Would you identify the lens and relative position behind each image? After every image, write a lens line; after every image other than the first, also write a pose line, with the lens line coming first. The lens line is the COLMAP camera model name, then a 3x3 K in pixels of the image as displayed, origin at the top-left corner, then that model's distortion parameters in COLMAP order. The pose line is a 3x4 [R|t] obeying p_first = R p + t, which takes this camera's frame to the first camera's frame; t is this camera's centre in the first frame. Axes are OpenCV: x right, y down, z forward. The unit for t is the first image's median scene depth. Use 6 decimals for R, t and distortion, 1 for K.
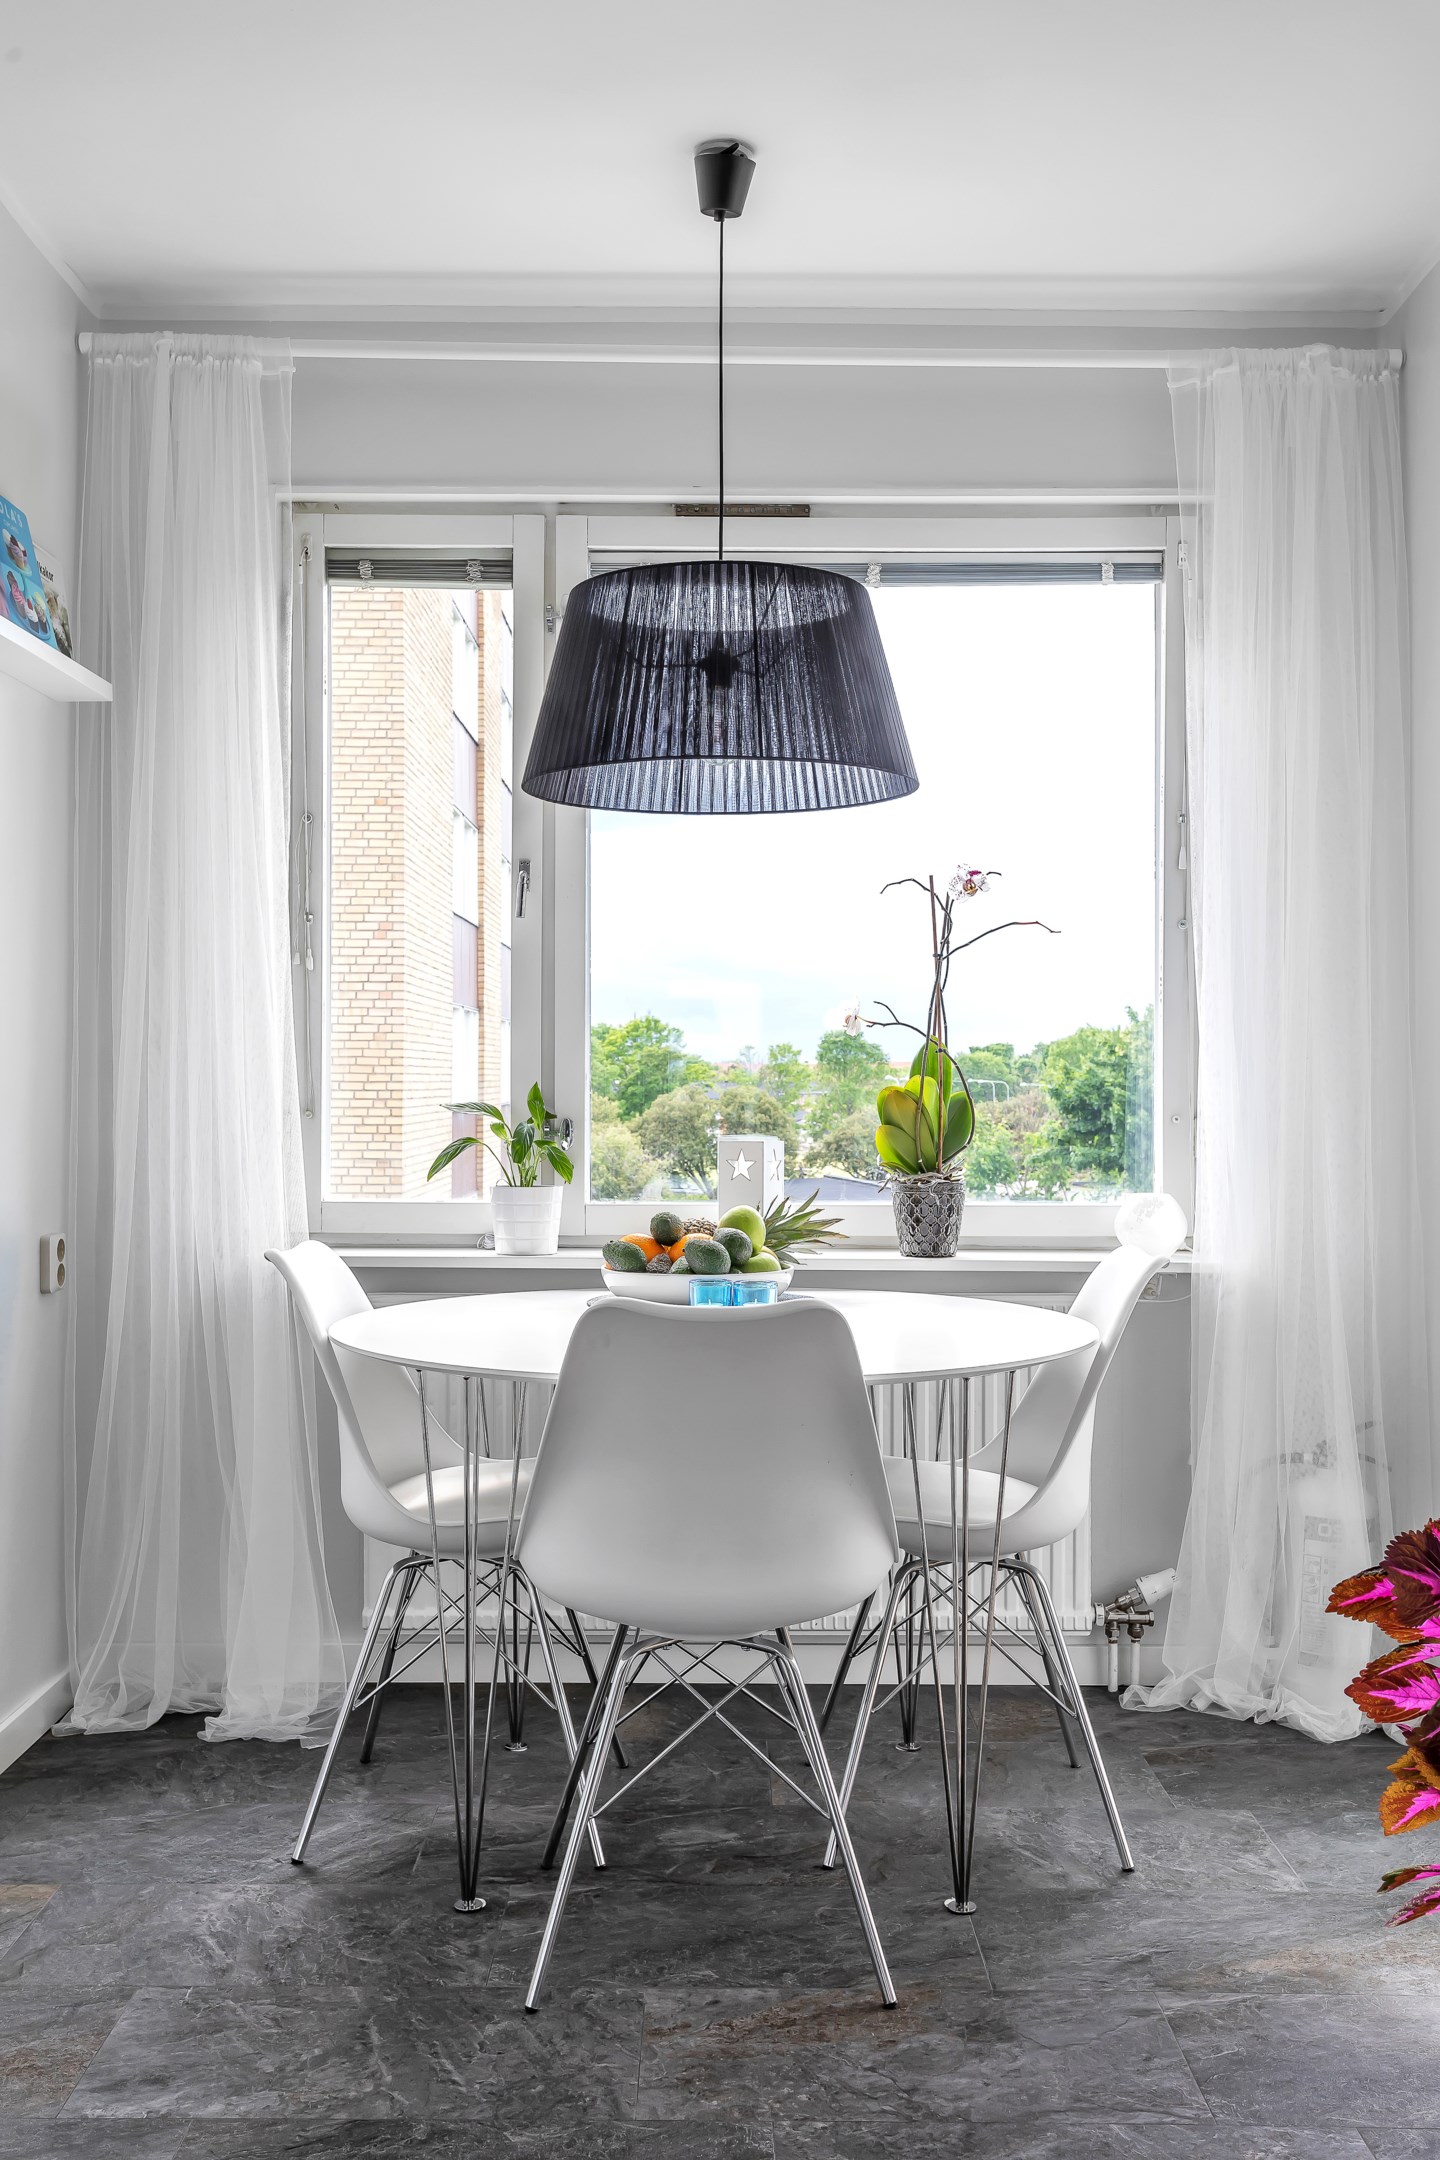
lens RADIAL K [[1934.5, 0, 723.0], [0, 1934.5, 1080.8], [0, 0, 1]] dist [0.008565, 0.007558]
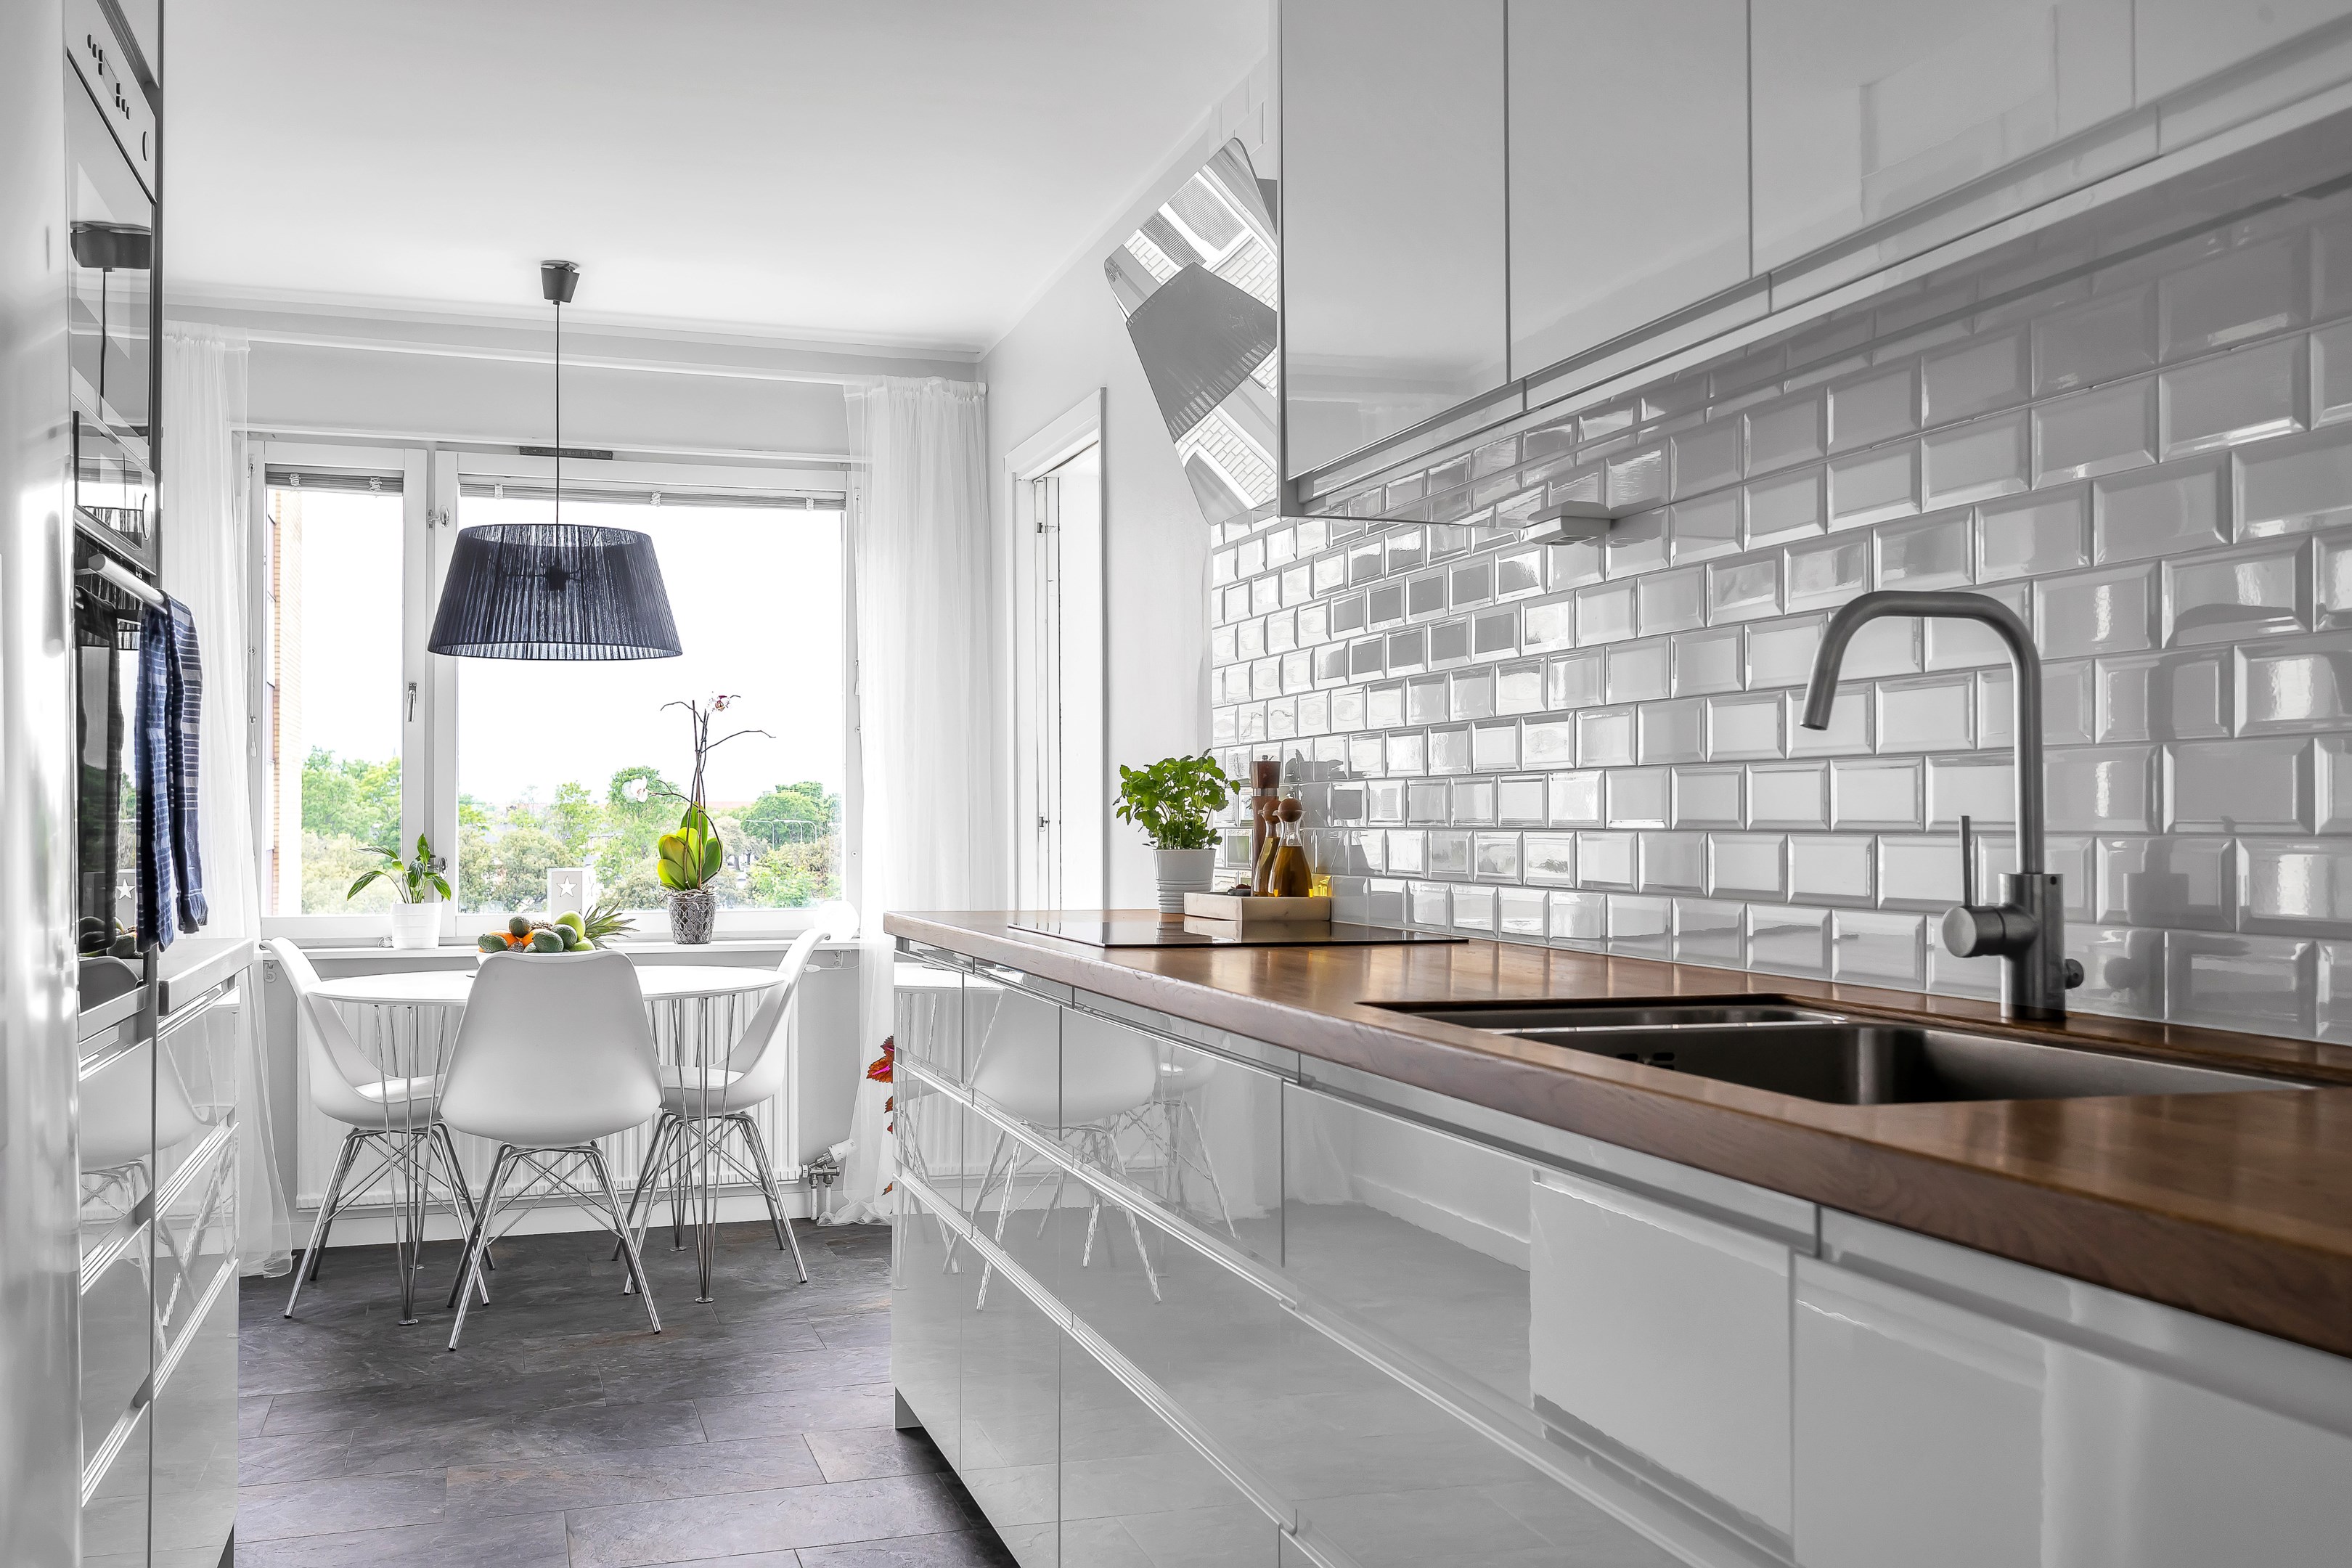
lens RADIAL K [[2106.5, 0, 1165.4], [0, 2106.5, 797.9], [0, 0, 1]] dist [0.008565, 0.007558]
pose [[0.953085, -0.000727, 0.302701, -0.044619], [0.004049, 0.999938, -0.010346, -0.007439], [-0.302674, 0.011086, 0.953030, -0.738005]]
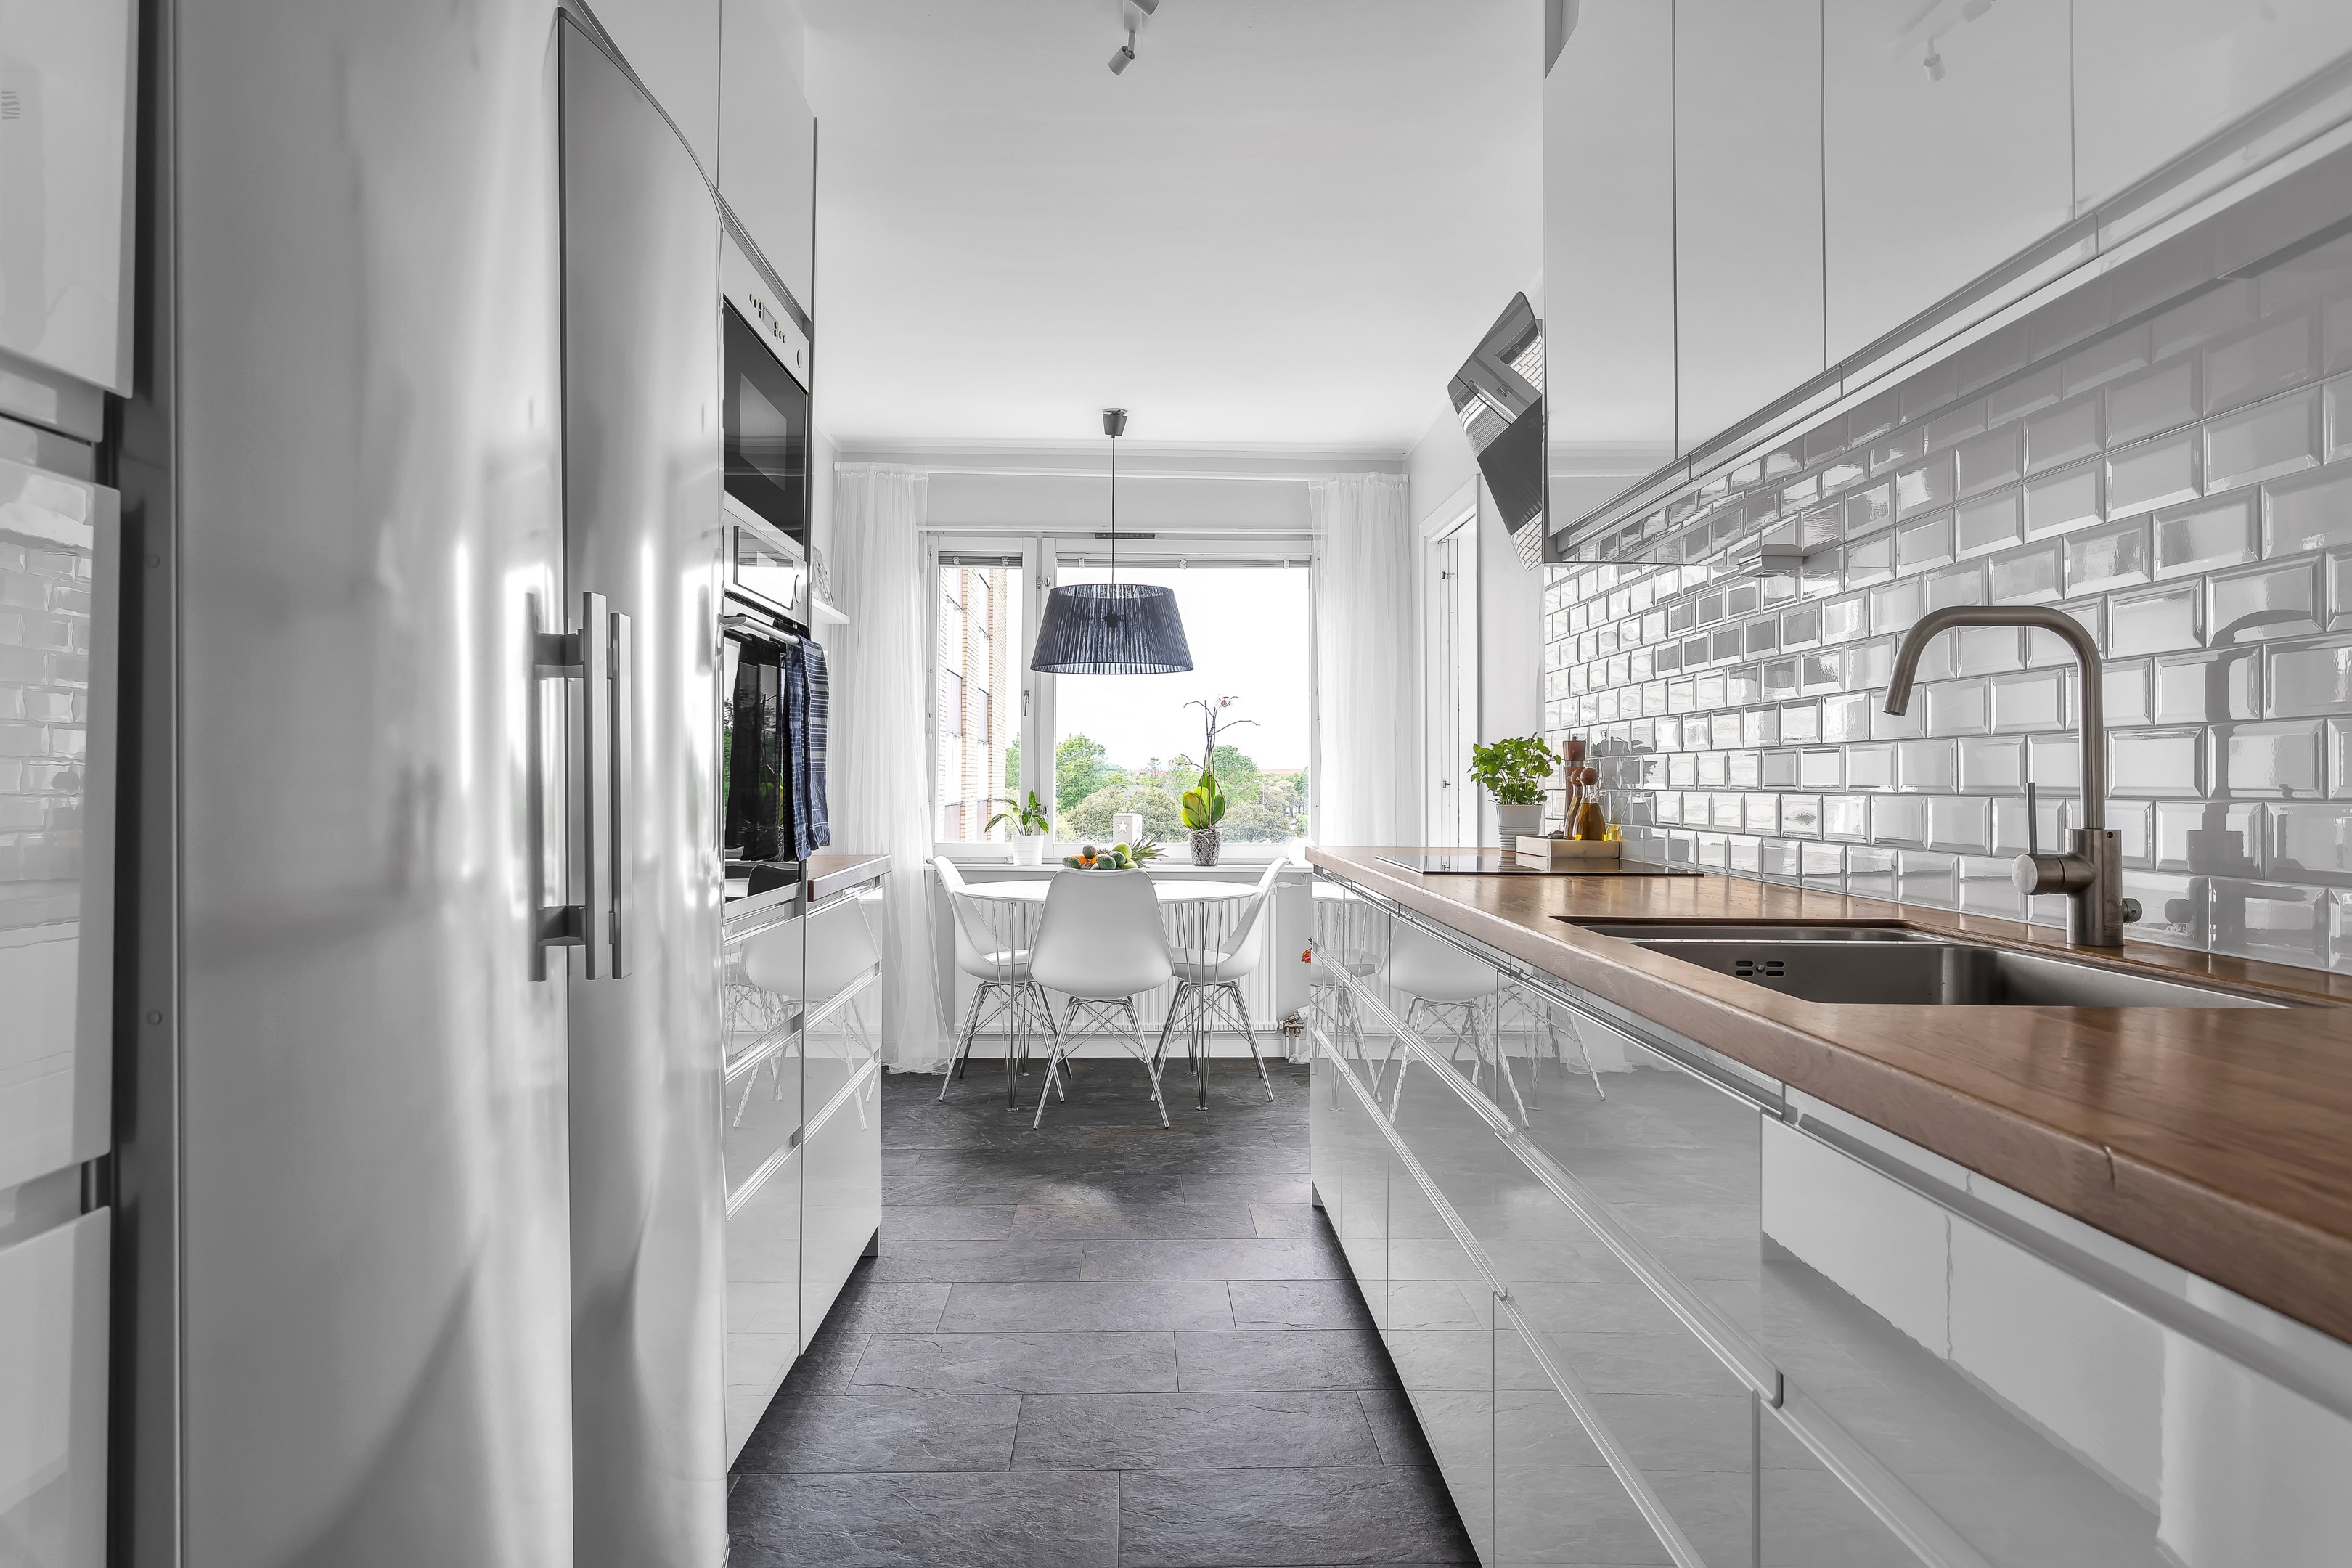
lens RADIAL K [[1481.7, 0, 1170.0], [0, 1481.7, 756.3], [0, 0, 1]] dist [-0.014364, 0.008709]
pose [[0.999751, 0.002624, 0.022156, 0.026481], [-0.002219, 0.999831, -0.018270, -0.006857], [-0.022201, 0.018217, 0.999588, -0.756948]]
